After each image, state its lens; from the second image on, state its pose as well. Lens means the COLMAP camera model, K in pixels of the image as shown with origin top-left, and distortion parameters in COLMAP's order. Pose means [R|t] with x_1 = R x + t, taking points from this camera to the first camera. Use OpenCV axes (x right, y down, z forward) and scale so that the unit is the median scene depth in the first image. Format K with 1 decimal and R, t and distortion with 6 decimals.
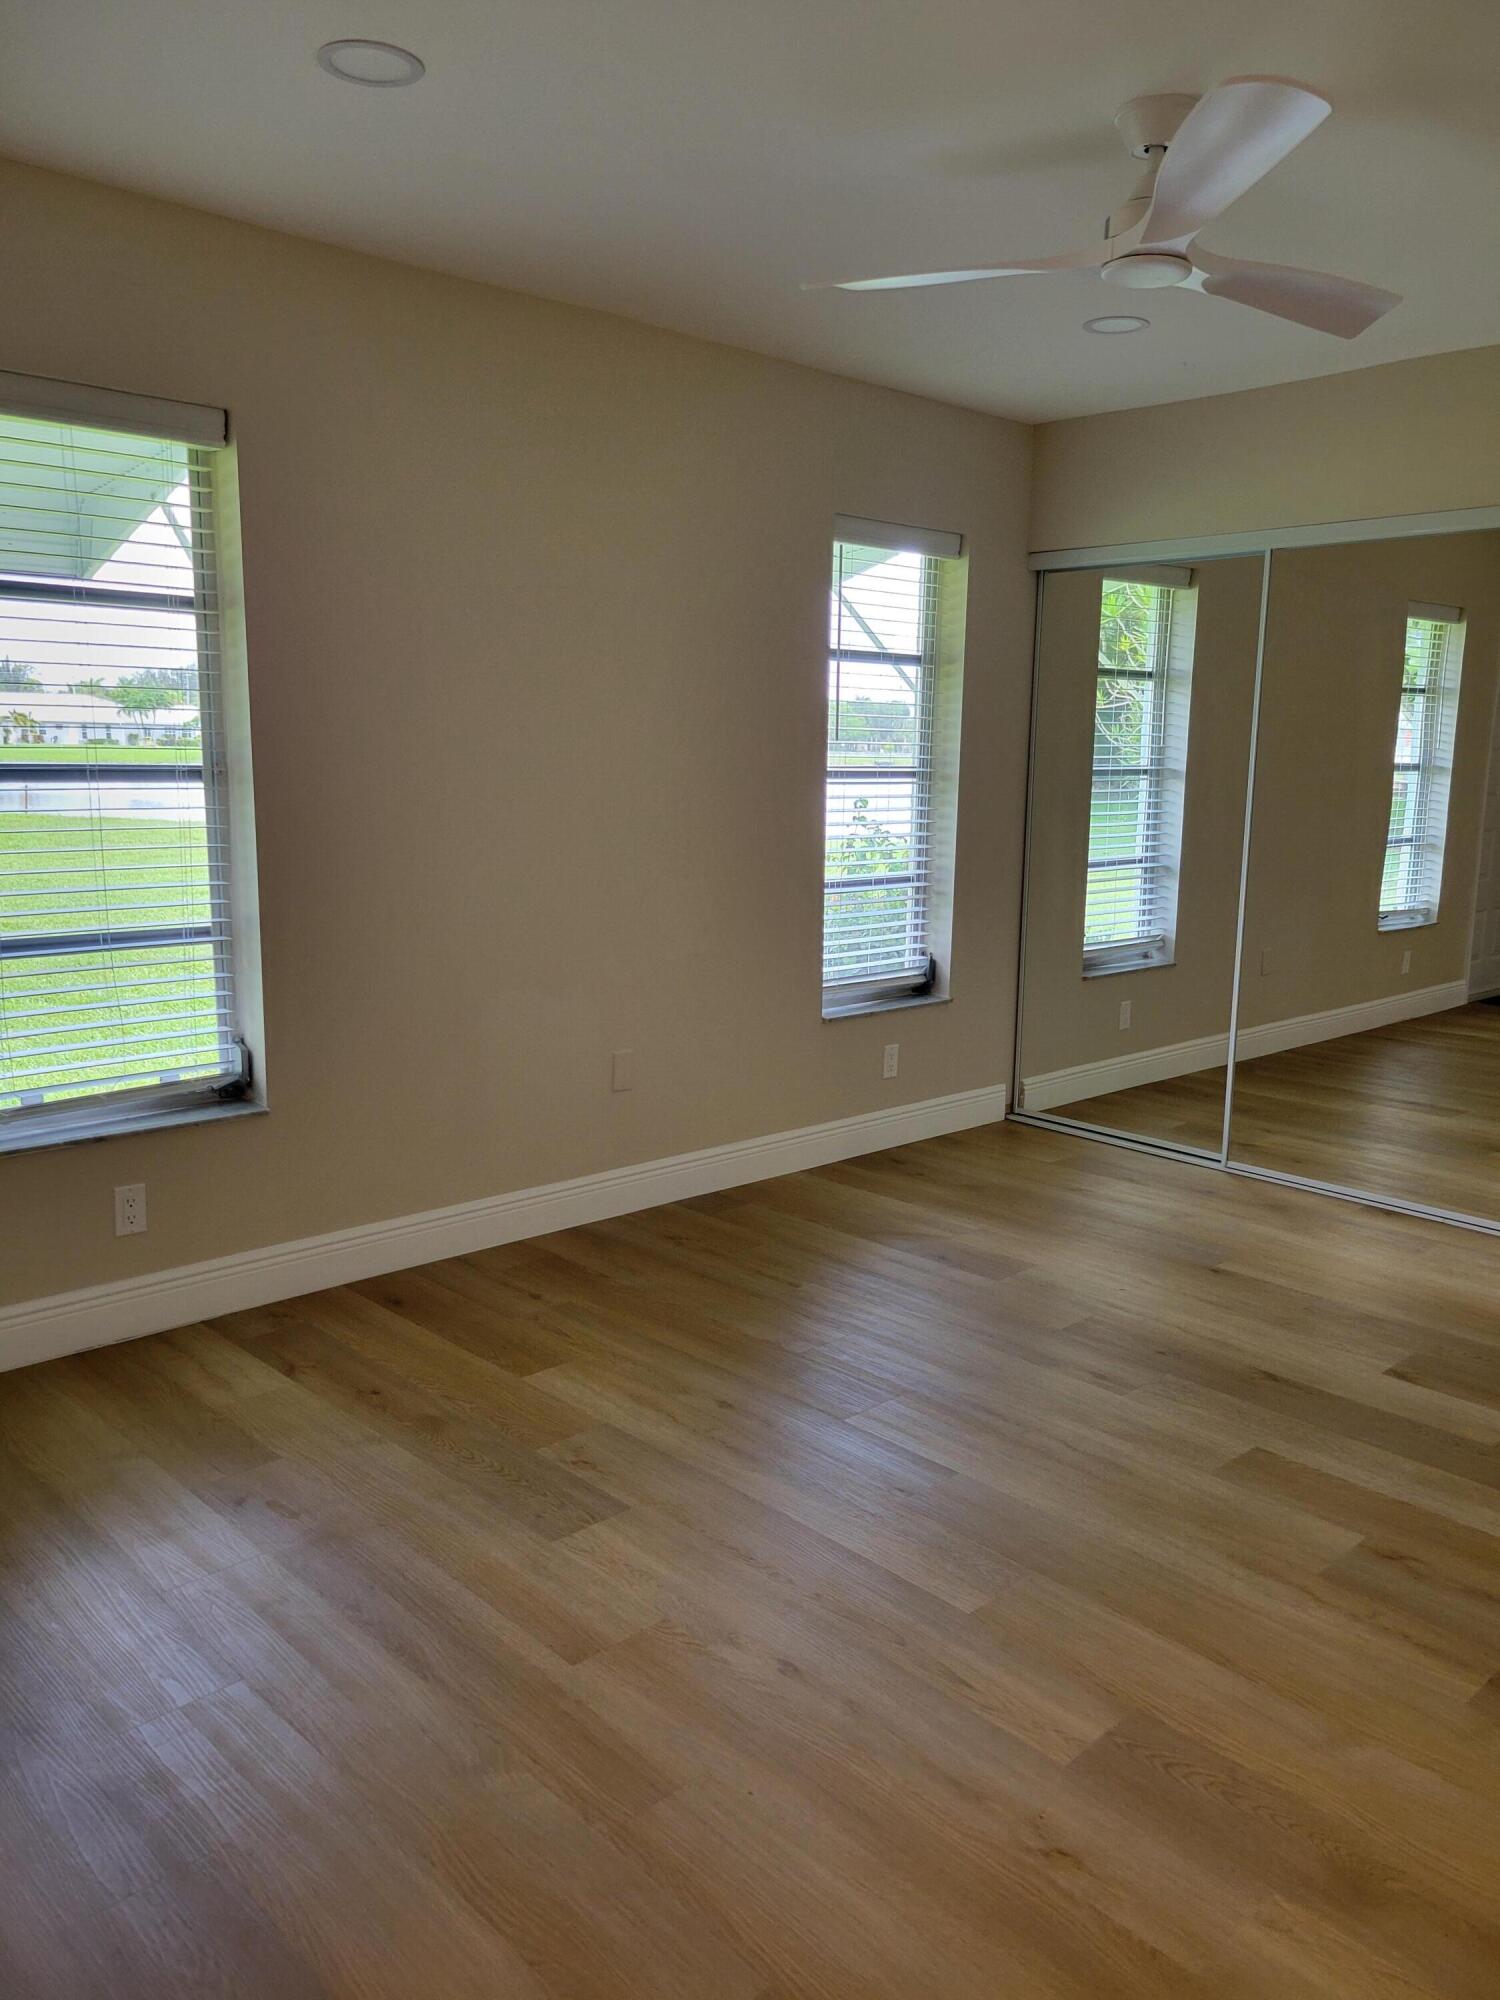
lens RADIAL K [[1515.3, 0, 749.3], [0, 1515.3, 1007.1], [0, 0, 1]] dist [0.062393, -0.031662]
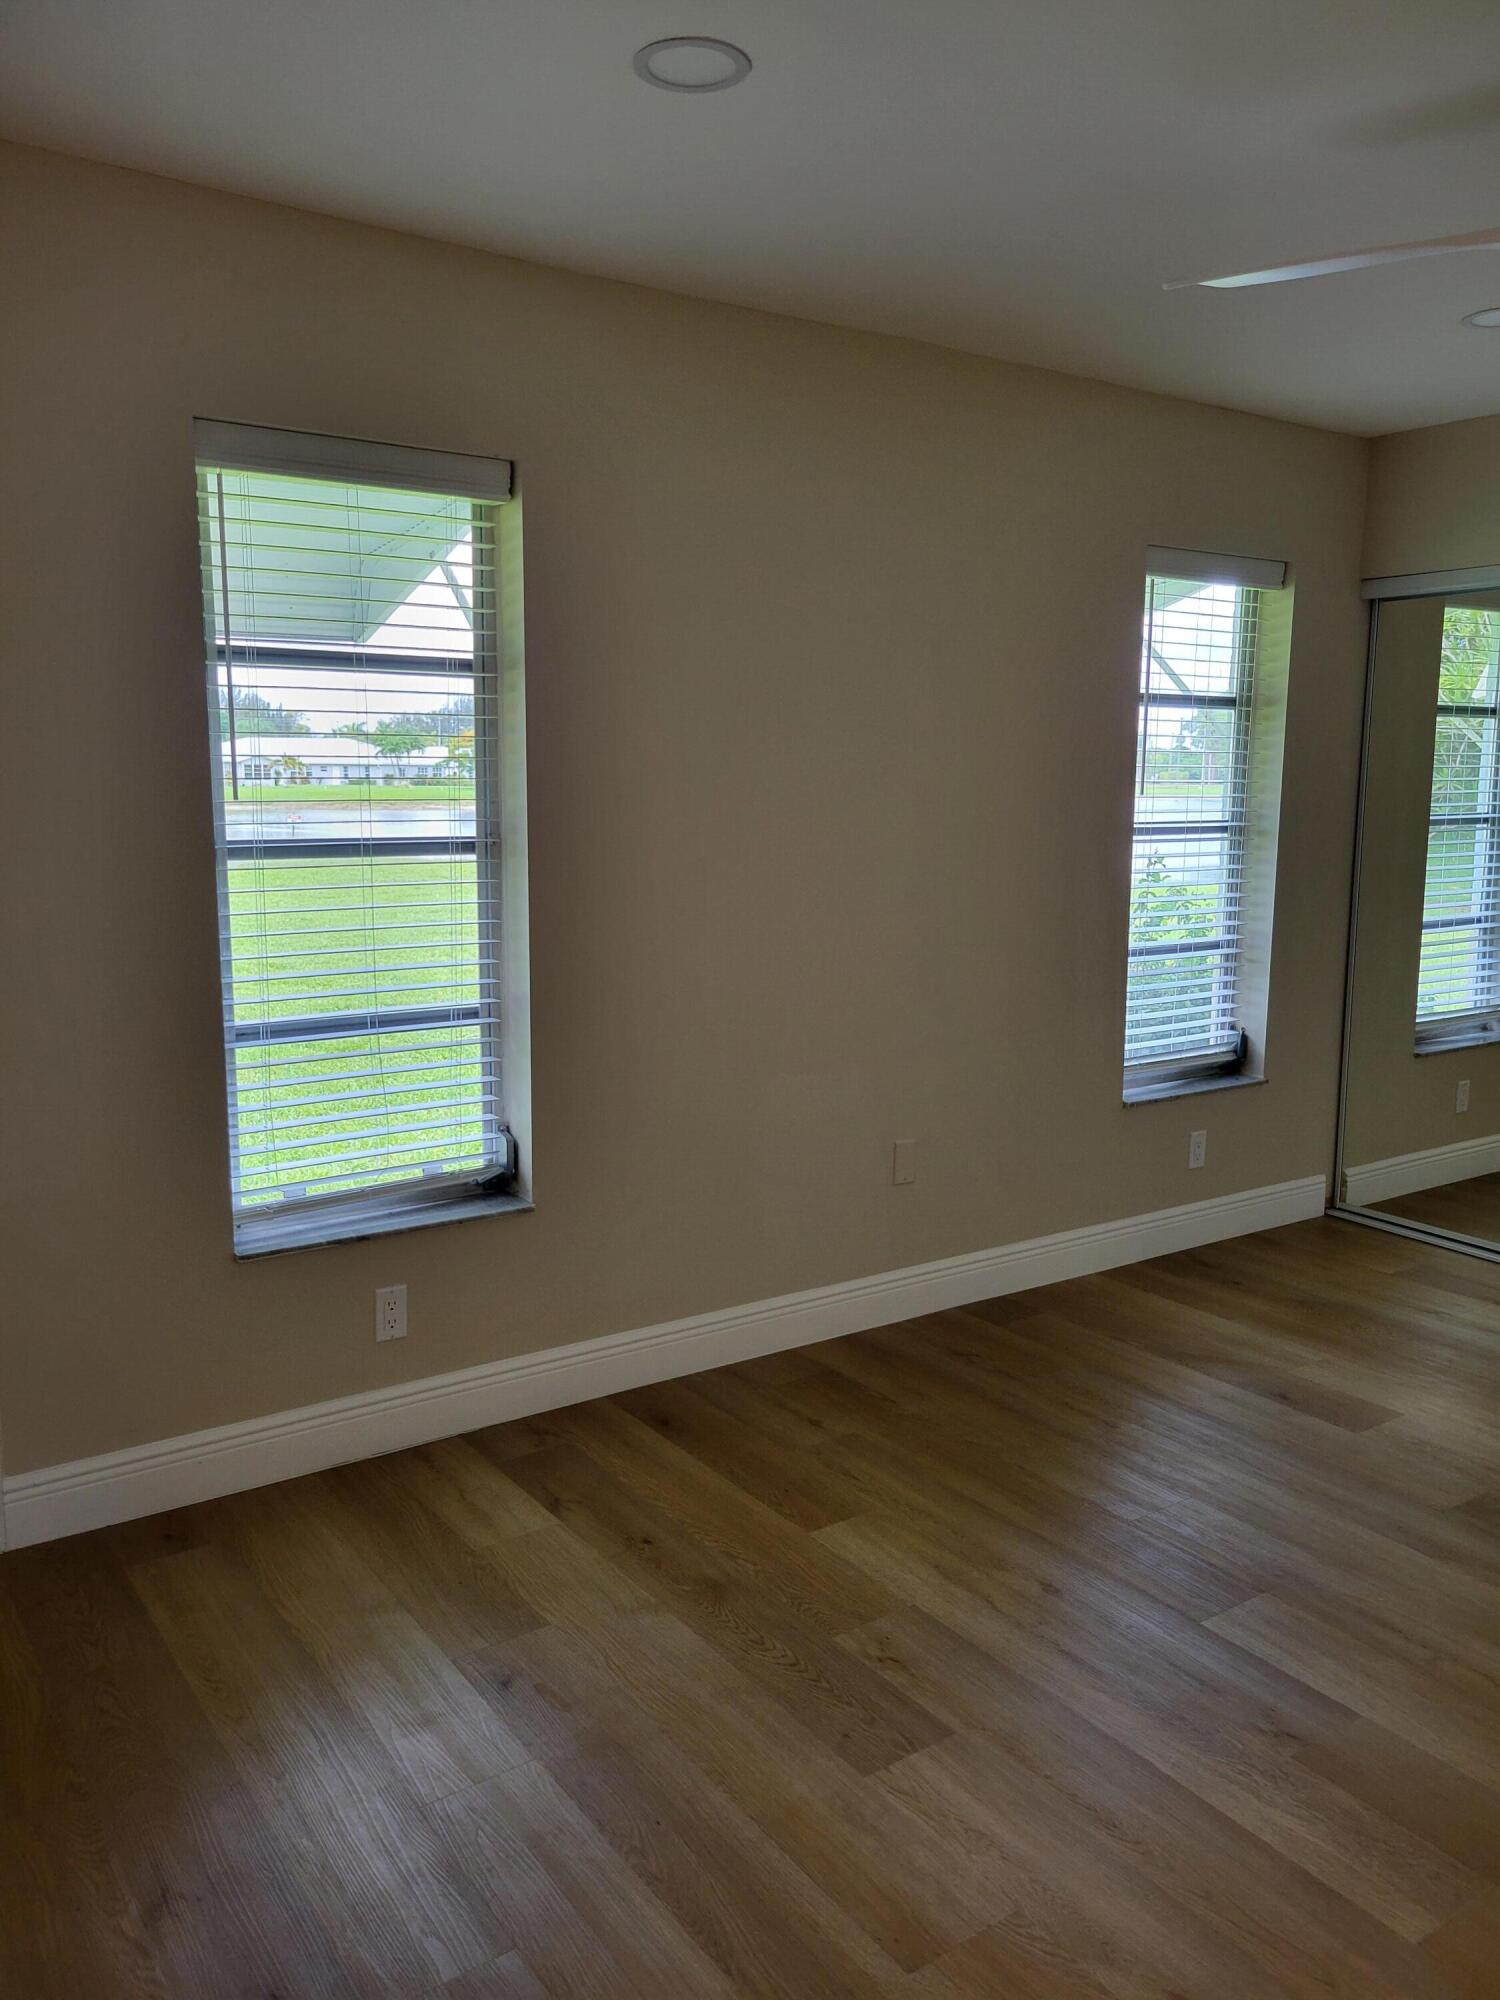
lens RADIAL K [[1547.0, 0, 749.2], [0, 1547.0, 995.4], [0, 0, 1]] dist [0.056637, -0.033821]
pose [[0.988136, 0.011379, -0.153158, -0.044097], [-0.016807, 0.999274, -0.034195, -0.030460], [0.152658, 0.036364, 0.987610, 0.087789]]
